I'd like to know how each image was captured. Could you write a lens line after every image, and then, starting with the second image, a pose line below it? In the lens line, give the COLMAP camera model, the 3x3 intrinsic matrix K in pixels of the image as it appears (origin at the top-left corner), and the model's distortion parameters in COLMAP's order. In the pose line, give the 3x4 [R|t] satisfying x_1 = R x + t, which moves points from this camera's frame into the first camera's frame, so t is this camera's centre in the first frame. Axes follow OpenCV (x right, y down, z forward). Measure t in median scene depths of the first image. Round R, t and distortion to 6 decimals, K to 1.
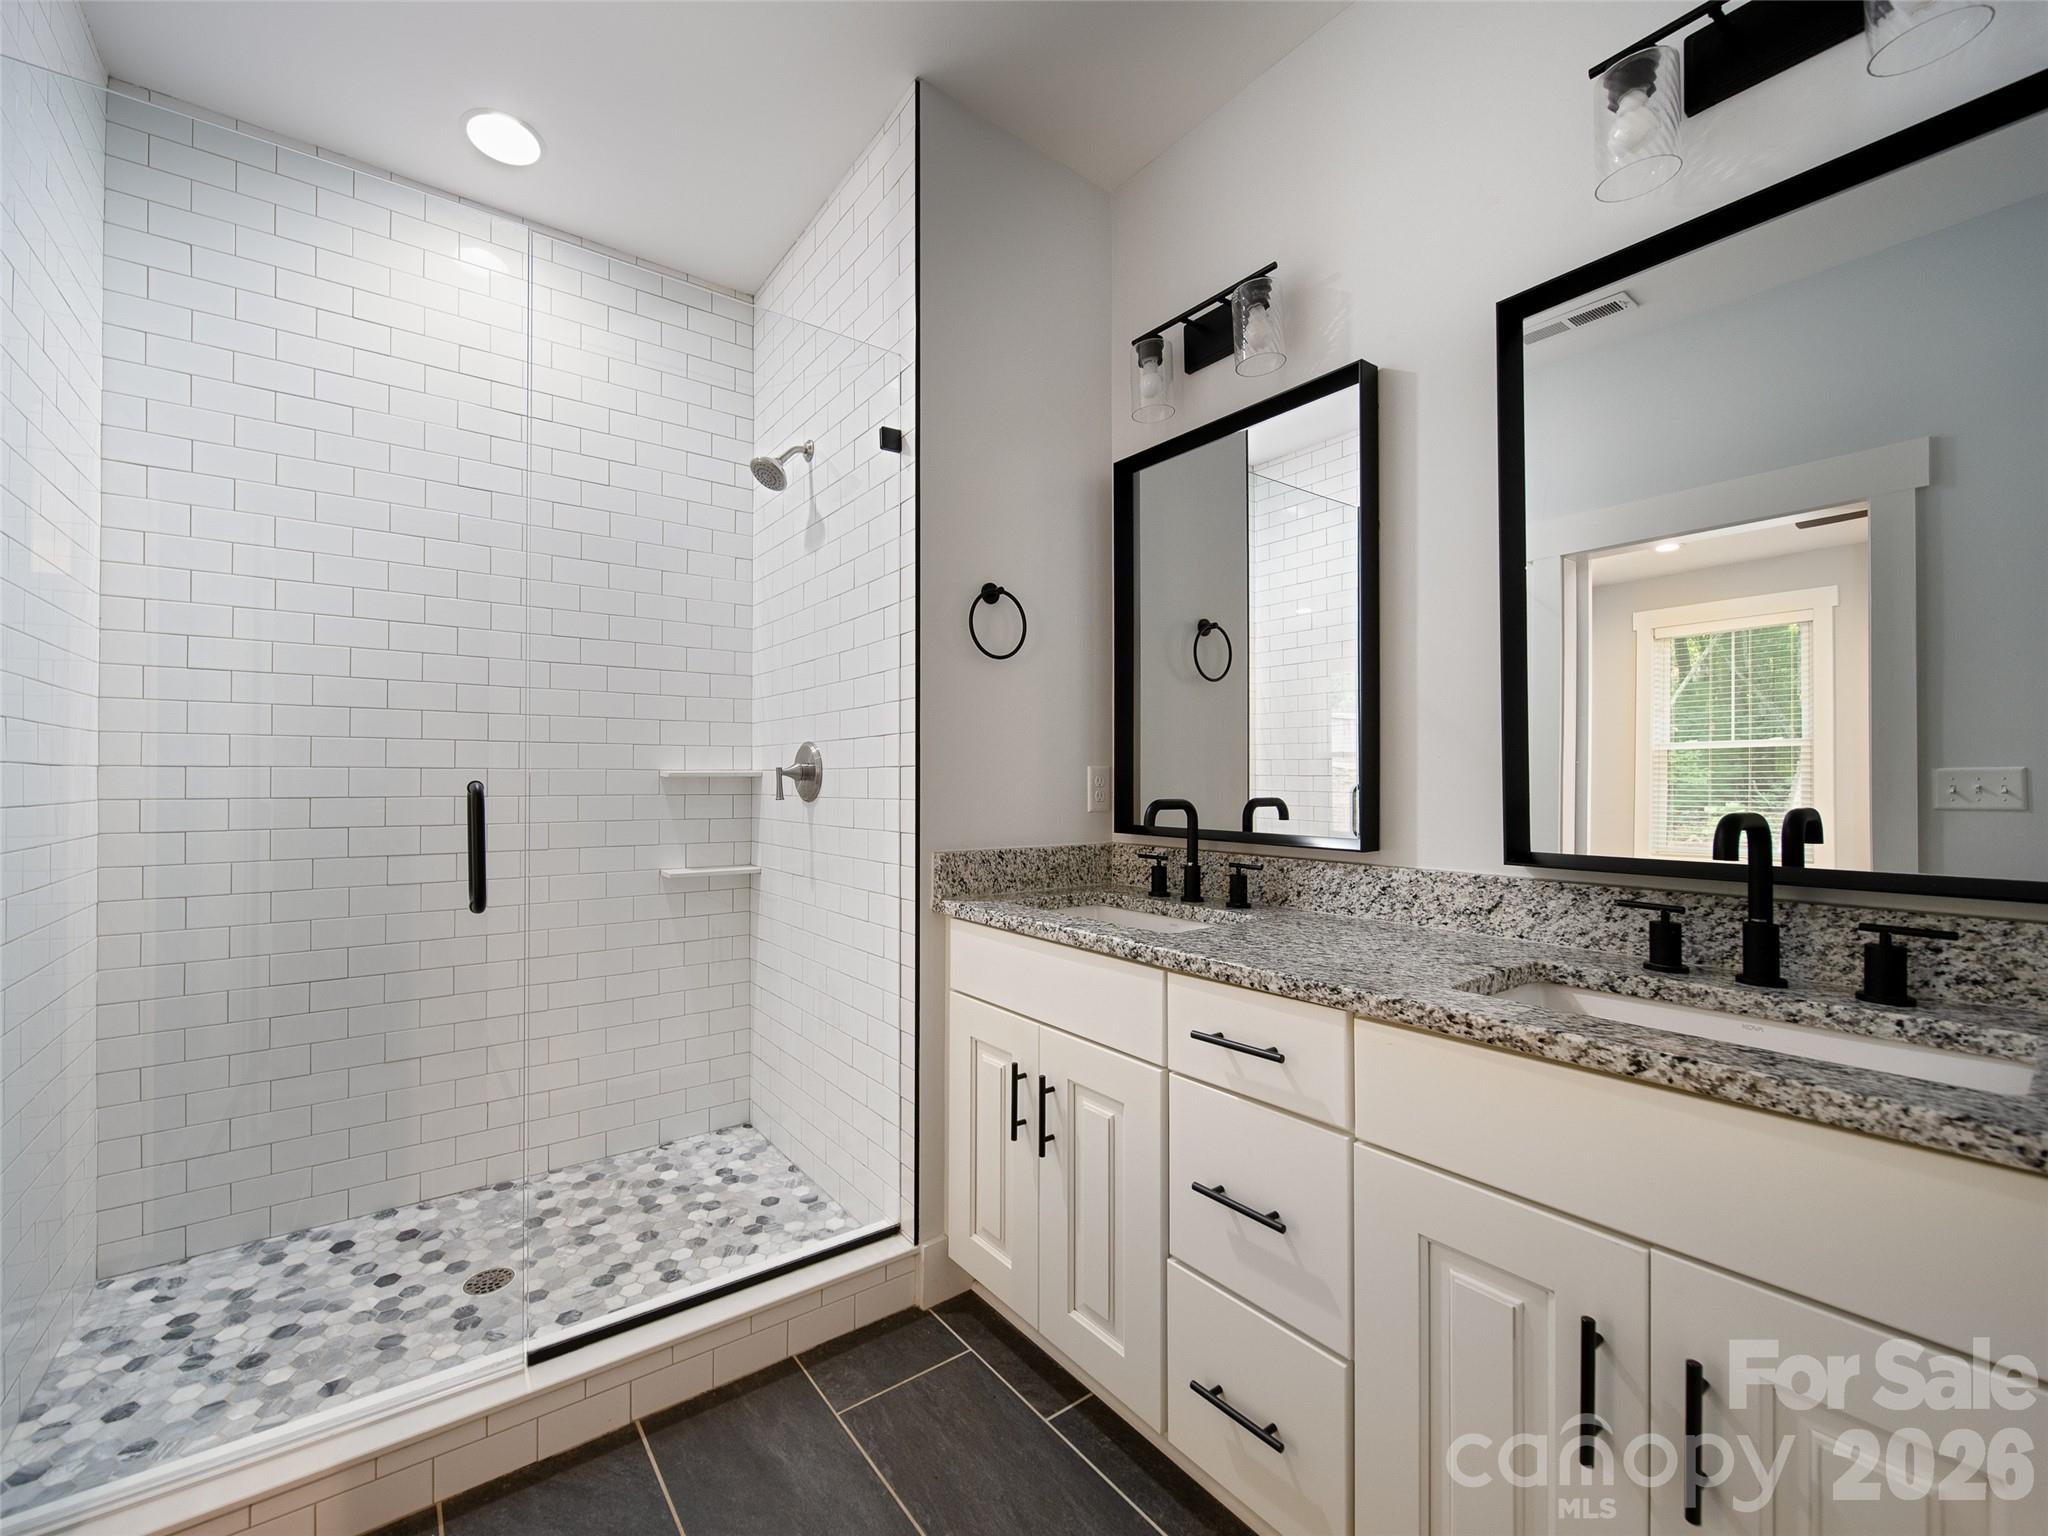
lens RADIAL K [[836.3, 0, 1012.0], [0, 836.3, 773.3], [0, 0, 1]] dist [0.001615, -0.000555]
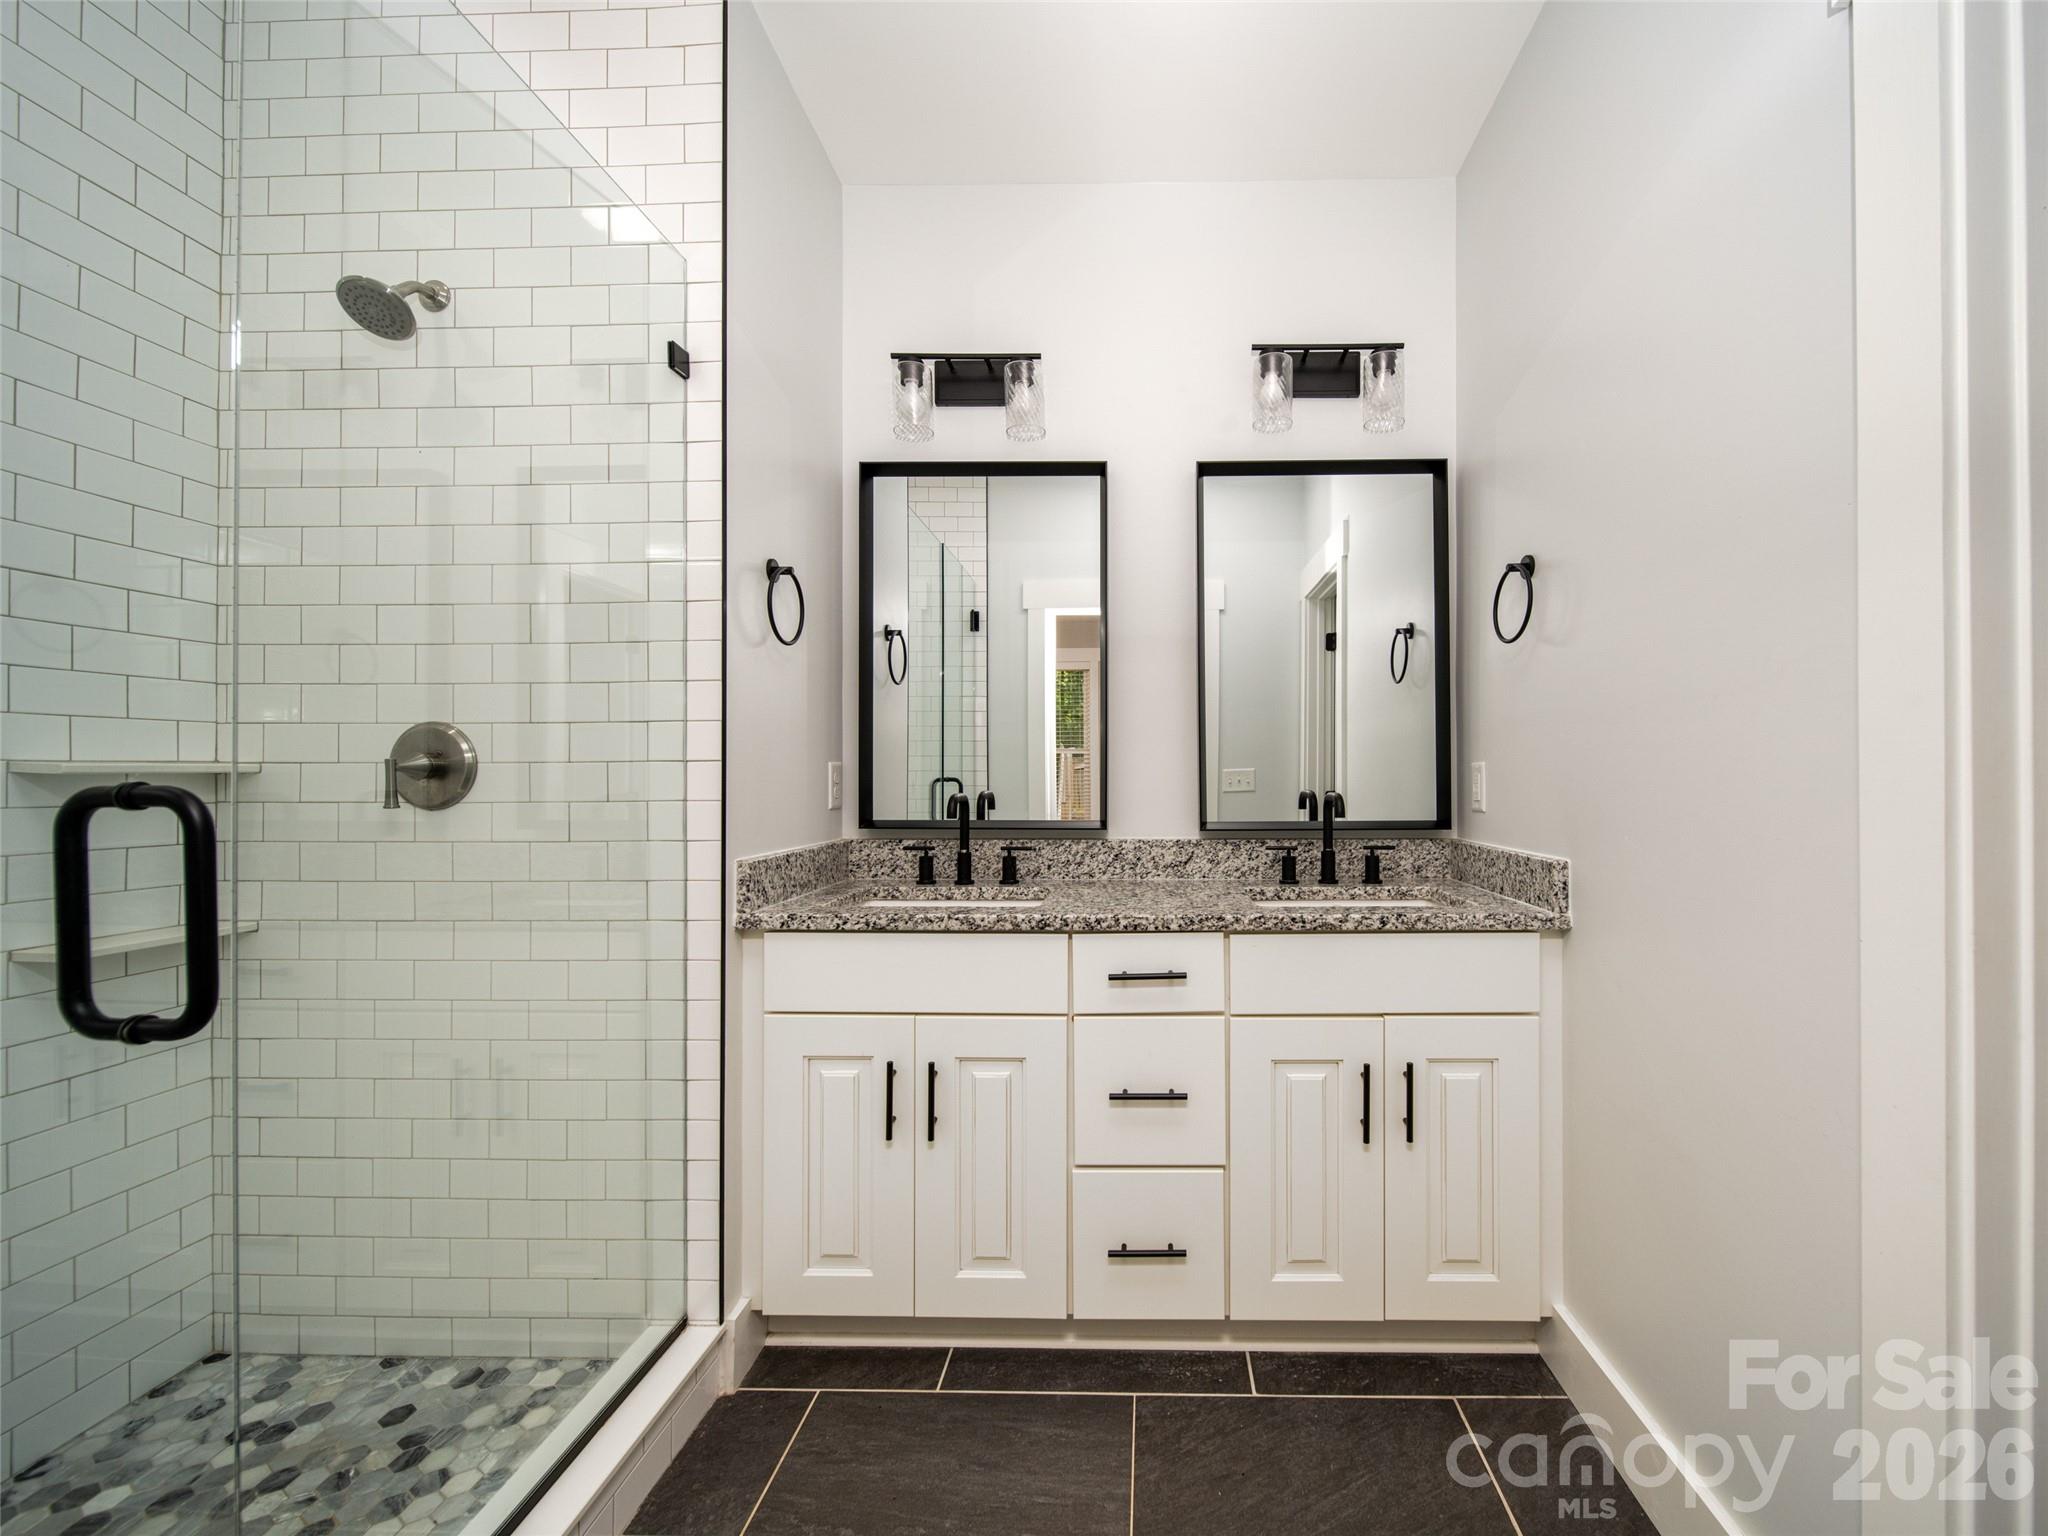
lens RADIAL K [[836.3, 0, 1114.3], [0, 836.3, 769.7], [0, 0, 1]] dist [0.001615, -0.000555]
pose [[0.589091, 0.001781, 0.808065, -0.715154], [-0.004115, 0.999991, 0.000795, -0.002357], [-0.808056, -0.003793, 0.589093, 0.224545]]
